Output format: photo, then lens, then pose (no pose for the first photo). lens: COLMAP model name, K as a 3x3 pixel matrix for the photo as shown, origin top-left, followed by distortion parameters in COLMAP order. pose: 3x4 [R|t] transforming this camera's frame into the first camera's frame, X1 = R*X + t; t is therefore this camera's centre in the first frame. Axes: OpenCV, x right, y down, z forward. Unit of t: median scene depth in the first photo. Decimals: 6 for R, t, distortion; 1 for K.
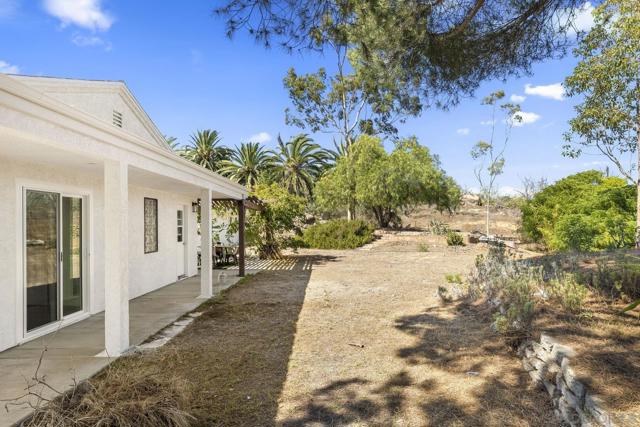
lens RADIAL K [[380.3, 0, 320.0], [0, 380.3, 213.5], [0, 0, 1]] dist [-0.000387, -0.000077]
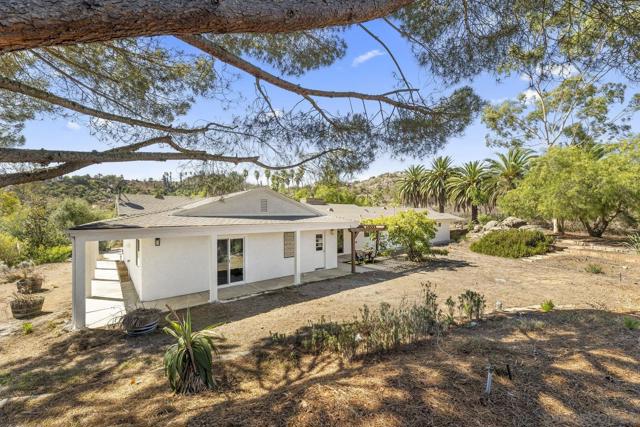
lens RADIAL K [[254.4, 0, 320.0], [0, 254.4, 213.5], [0, 0, 1]] dist [0.000057, 0.000095]
pose [[0.641252, -0.005930, -0.767307, 0.570145], [0.022439, 0.999687, 0.011028, -0.116158], [0.767002, -0.024290, 0.641185, 0.156849]]
